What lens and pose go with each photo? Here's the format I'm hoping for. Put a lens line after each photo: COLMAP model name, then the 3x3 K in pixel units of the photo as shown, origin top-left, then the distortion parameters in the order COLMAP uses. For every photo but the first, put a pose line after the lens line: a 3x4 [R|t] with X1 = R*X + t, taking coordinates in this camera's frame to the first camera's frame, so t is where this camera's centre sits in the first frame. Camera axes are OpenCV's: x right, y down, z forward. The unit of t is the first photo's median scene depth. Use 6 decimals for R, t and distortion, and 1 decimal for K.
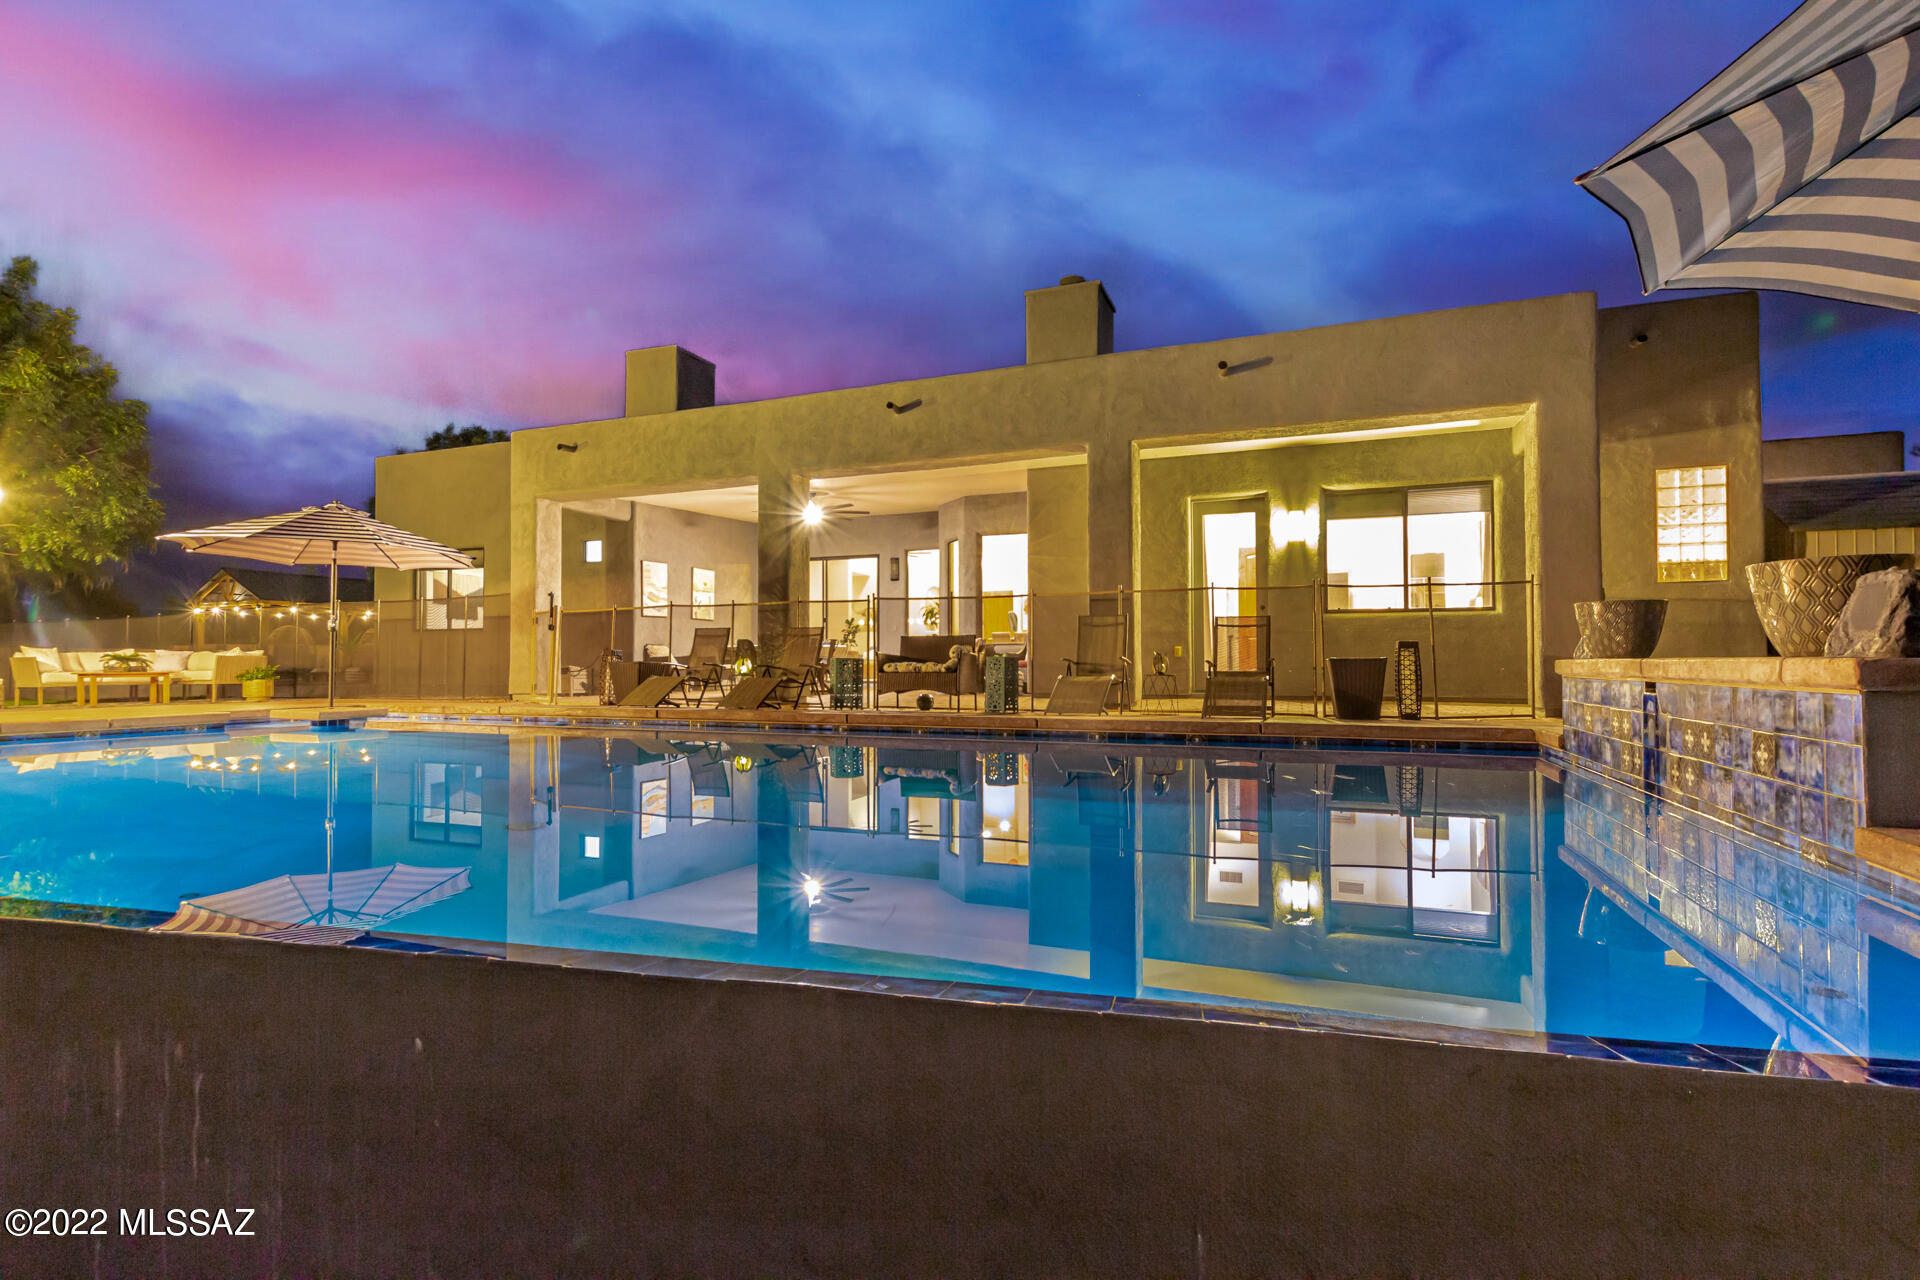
lens RADIAL K [[869.6, 0, 960.0], [0, 869.6, 640.0], [0, 0, 1]] dist [0.001982, 0.000702]
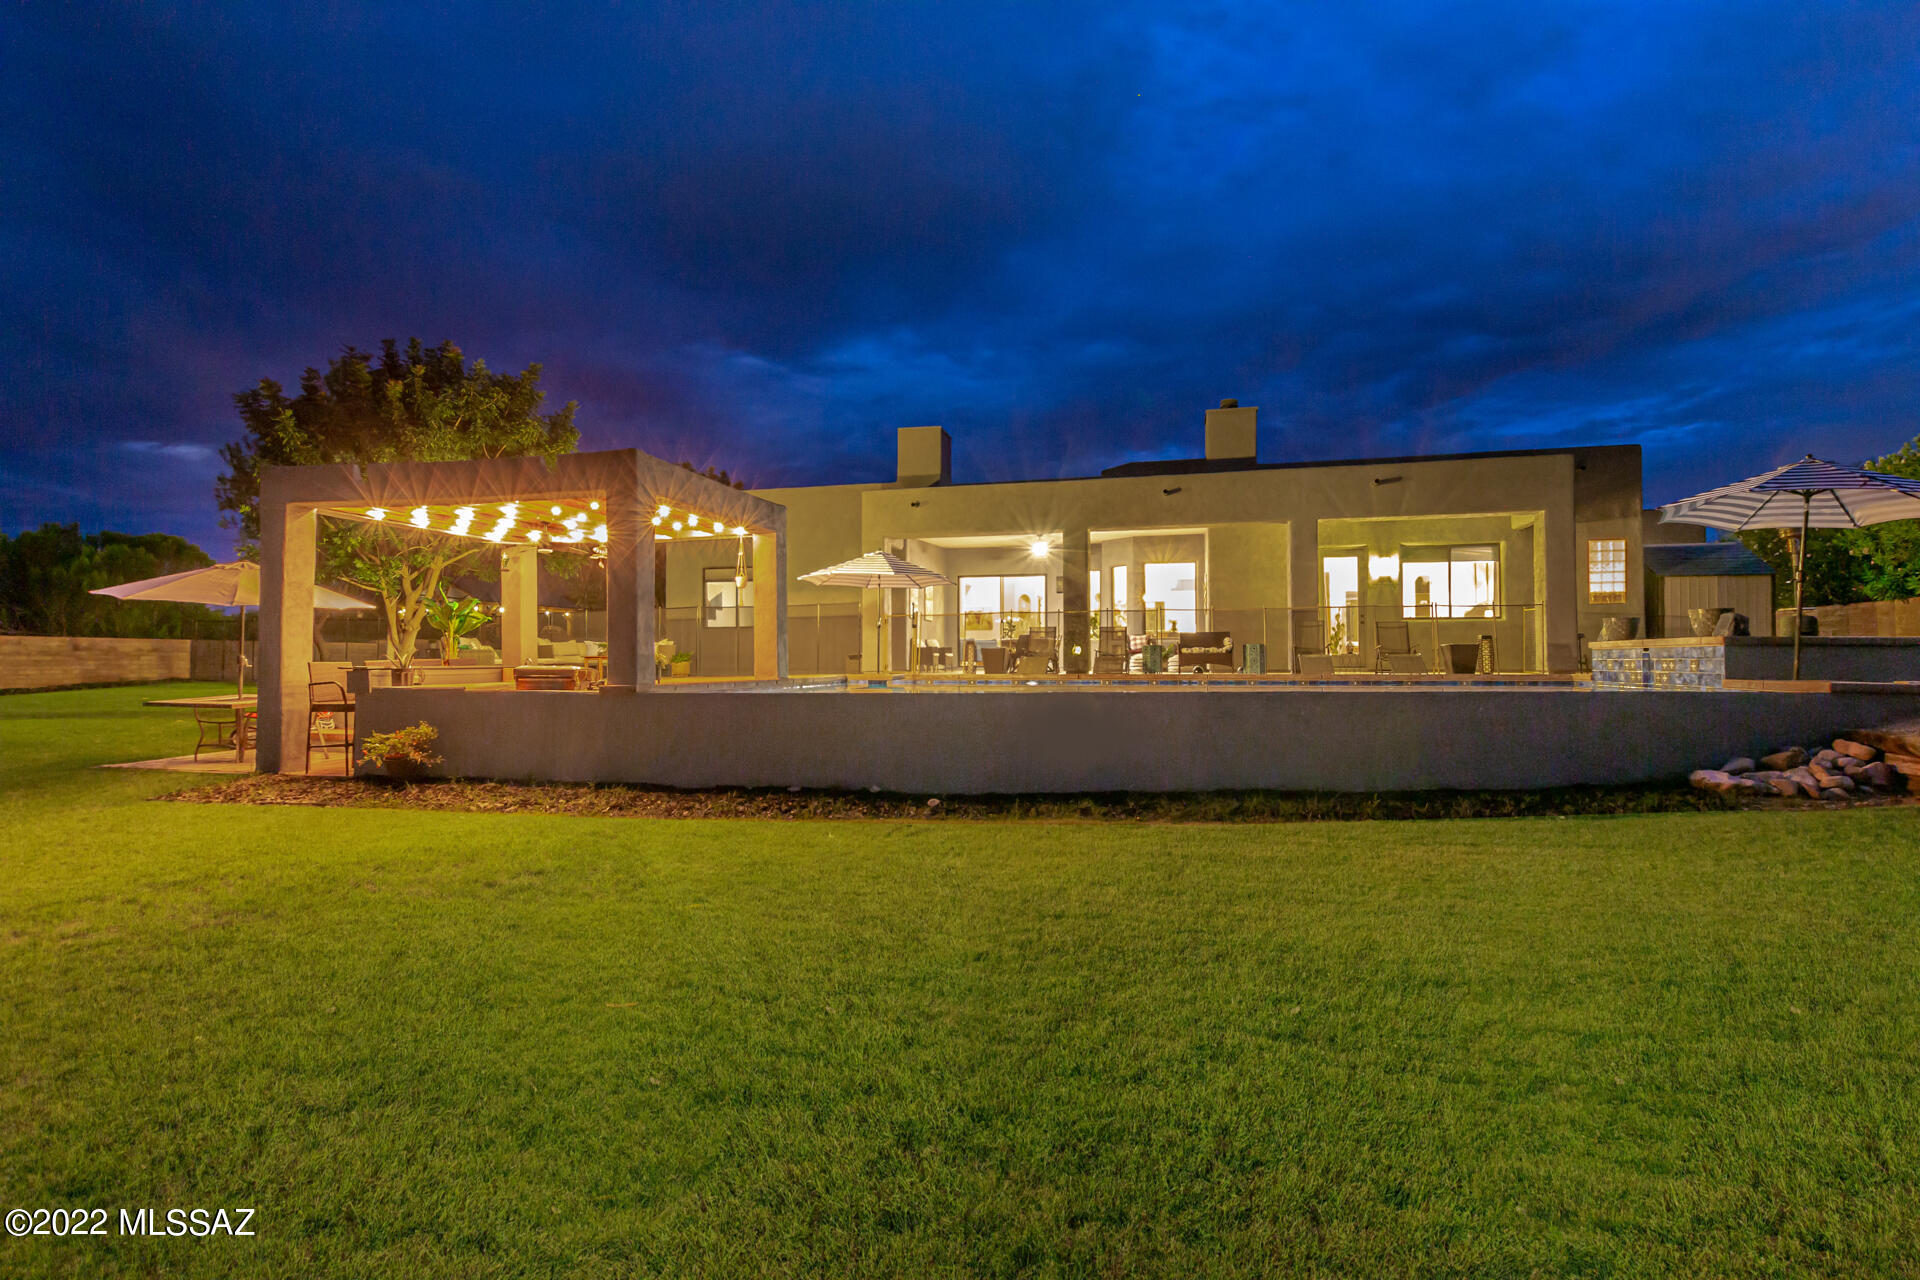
lens RADIAL K [[869.6, 0, 960.0], [0, 869.6, 640.0], [0, 0, 1]] dist [0.001982, 0.000702]
pose [[0.991186, 0.001910, 0.132464, -0.619028], [-0.001989, 0.999998, 0.000470, 0.009174], [-0.132462, -0.000729, 0.991188, -0.519806]]
